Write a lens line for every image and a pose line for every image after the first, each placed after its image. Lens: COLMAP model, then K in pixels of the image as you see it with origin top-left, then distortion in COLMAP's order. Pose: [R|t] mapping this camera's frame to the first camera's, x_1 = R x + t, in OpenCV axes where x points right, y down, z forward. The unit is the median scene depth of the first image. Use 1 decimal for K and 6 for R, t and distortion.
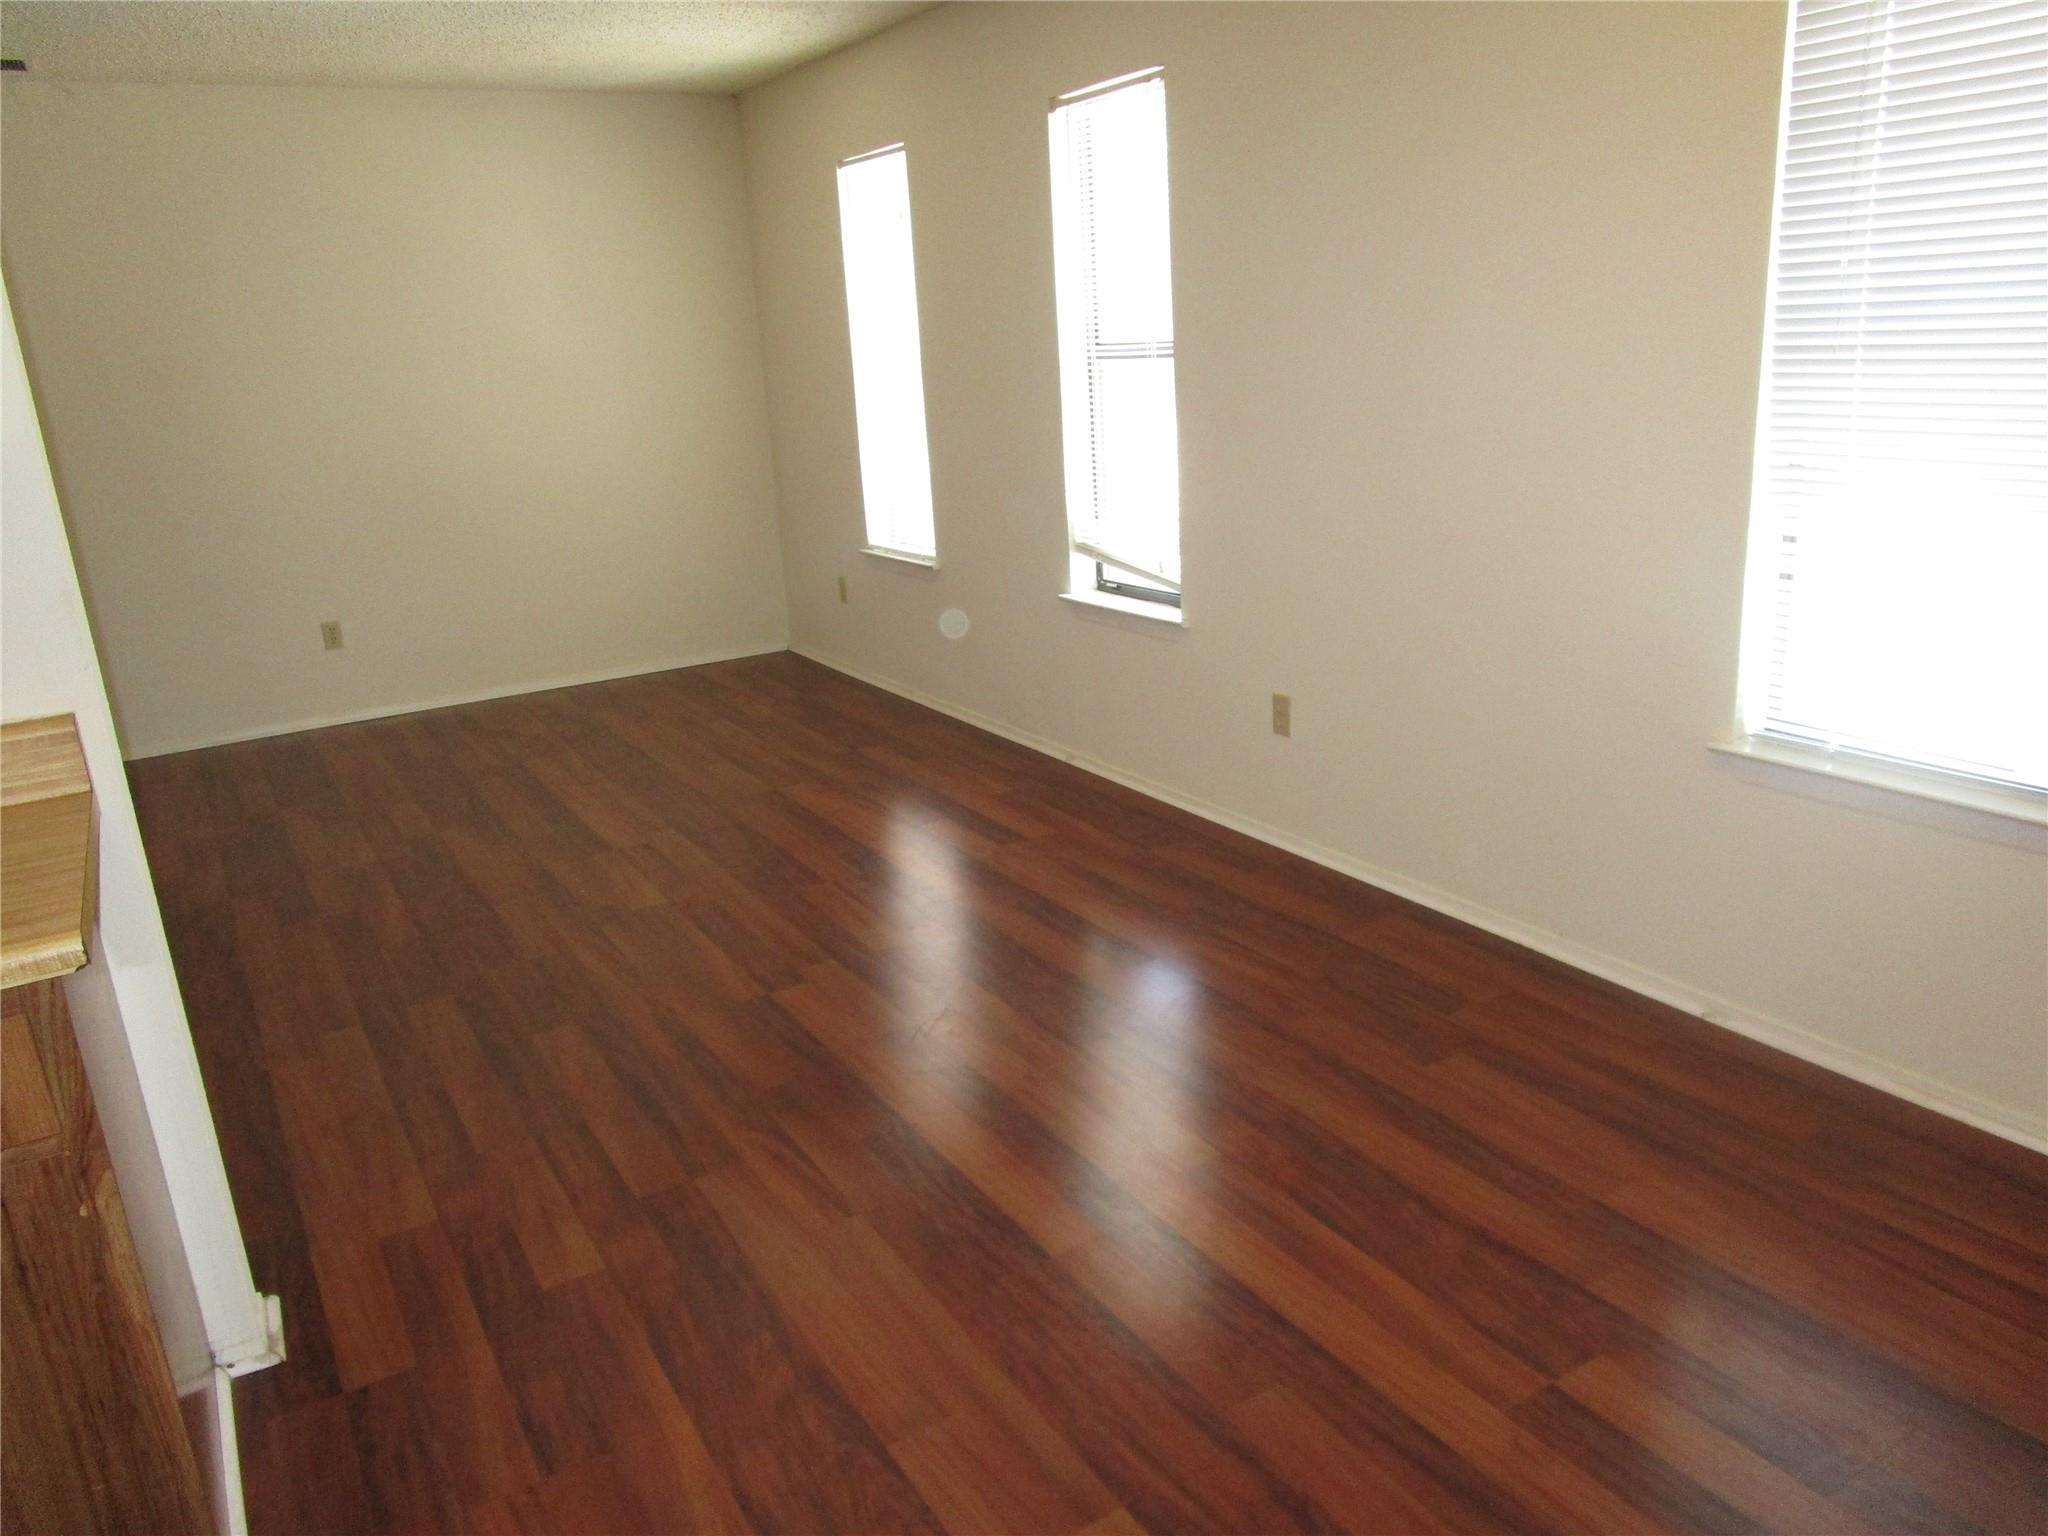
lens RADIAL K [[1468.0, 0, 1024.0], [0, 1468.0, 768.0], [0, 0, 1]] dist [-0.023839, 0.012953]
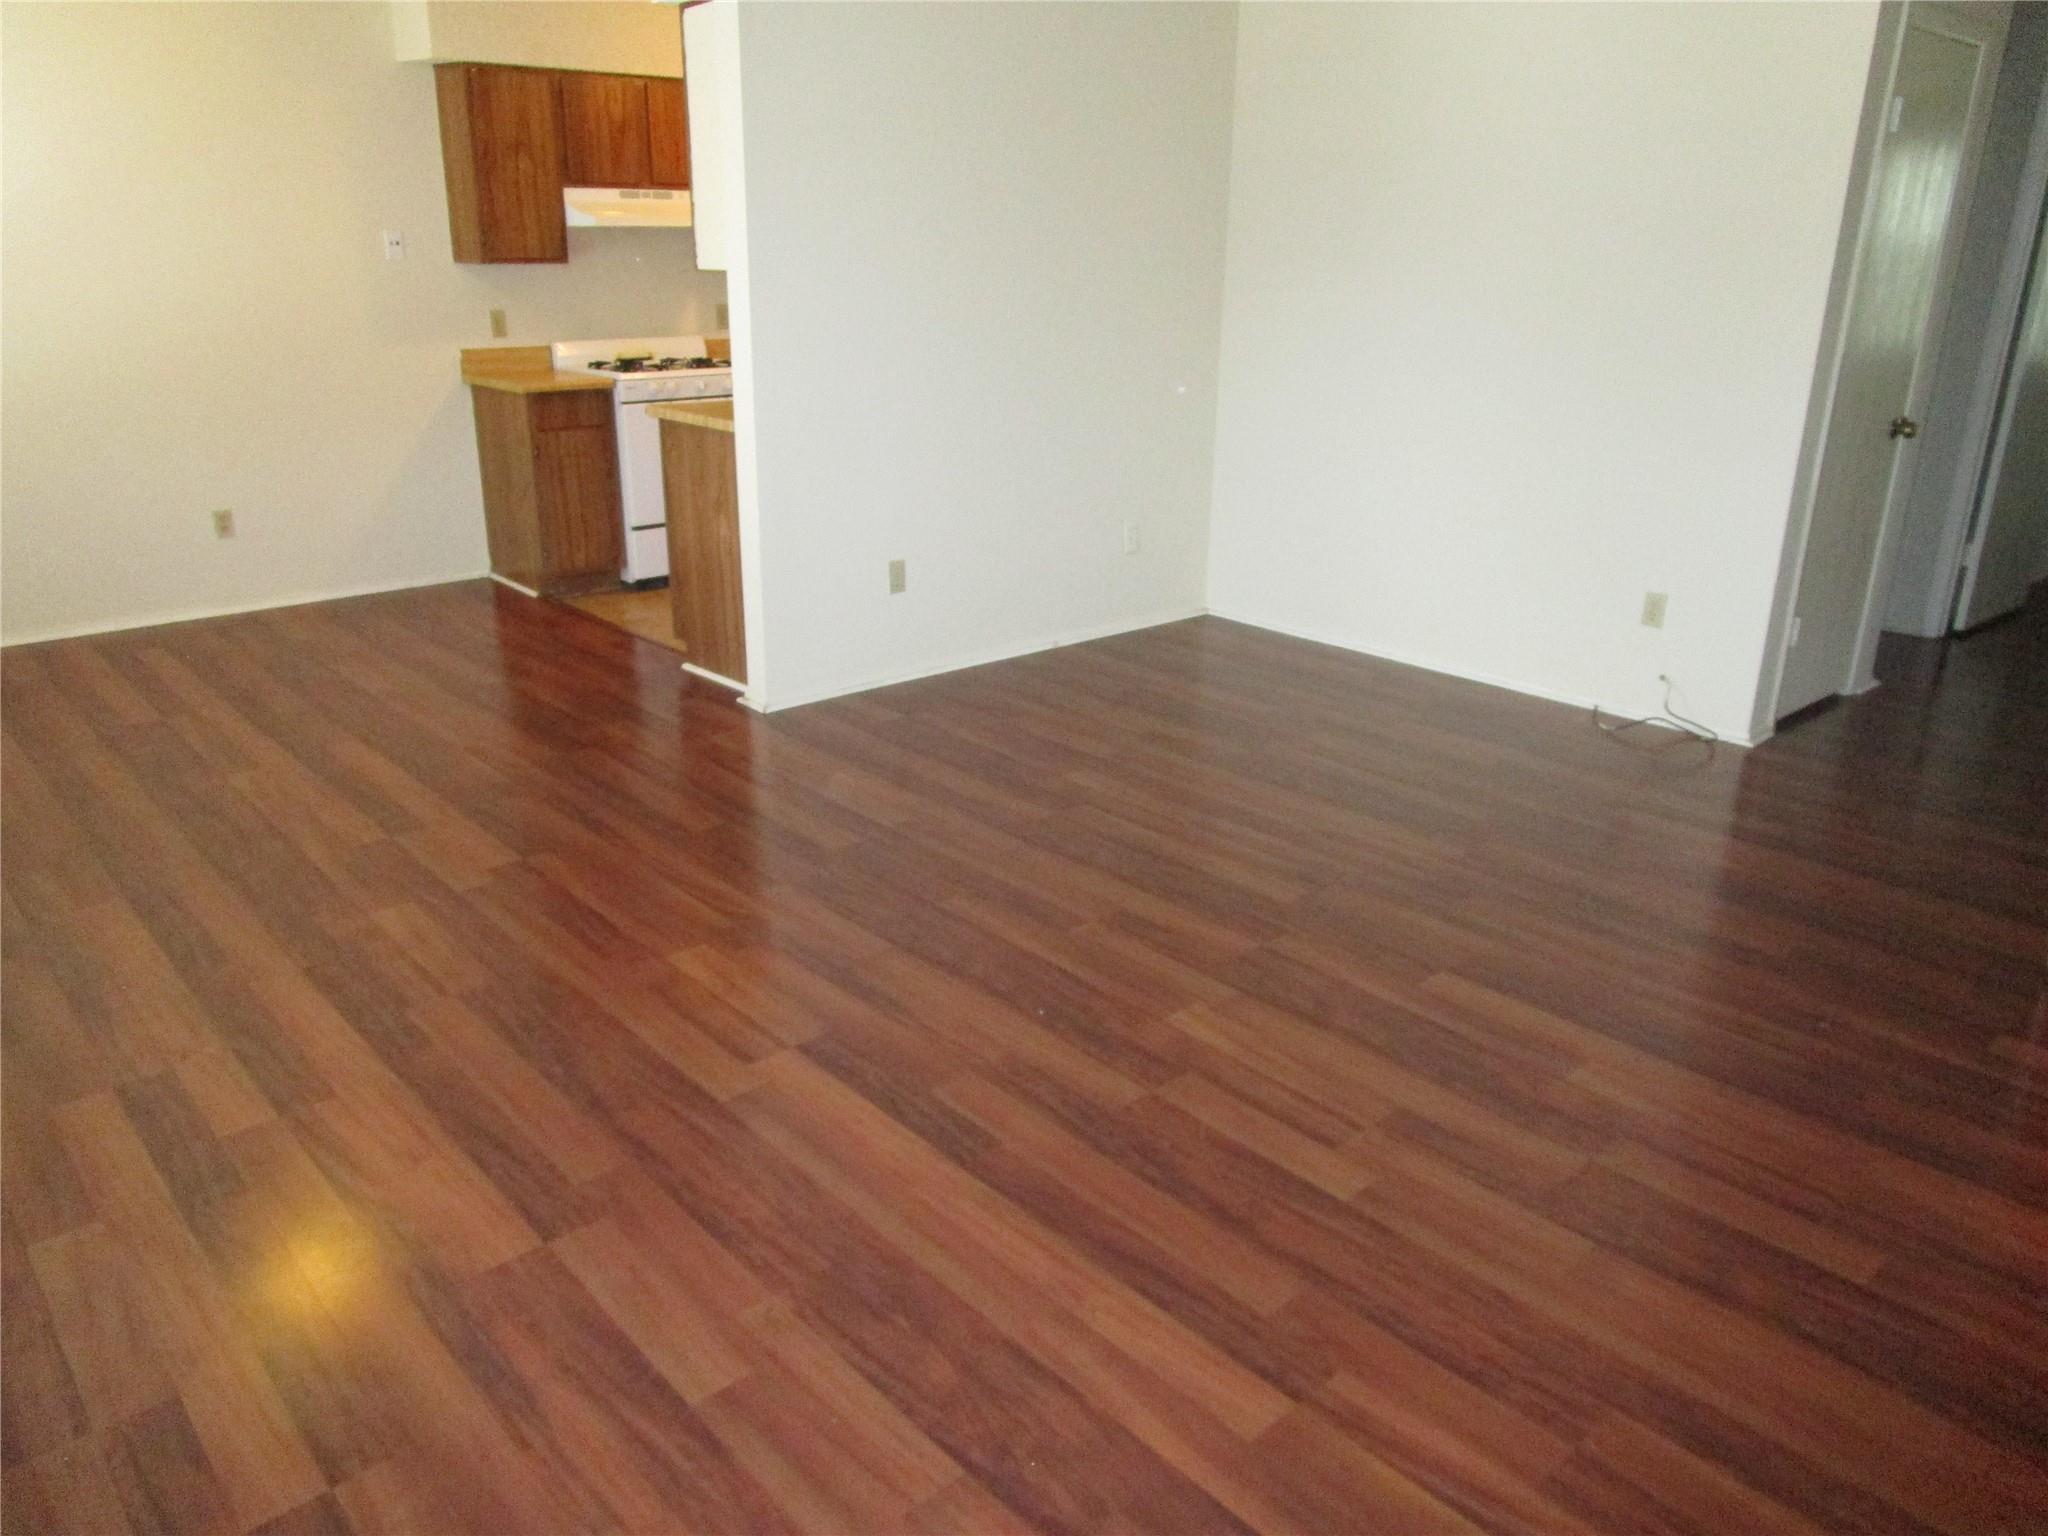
lens RADIAL K [[1468.0, 0, 1024.0], [0, 1468.0, 768.0], [0, 0, 1]] dist [-0.023839, 0.012953]
pose [[-0.982147, 0.116729, -0.147516, -0.292130], [0.004437, 0.798342, 0.602188, -0.420436], [0.188061, 0.590782, -0.784608, 1.420825]]
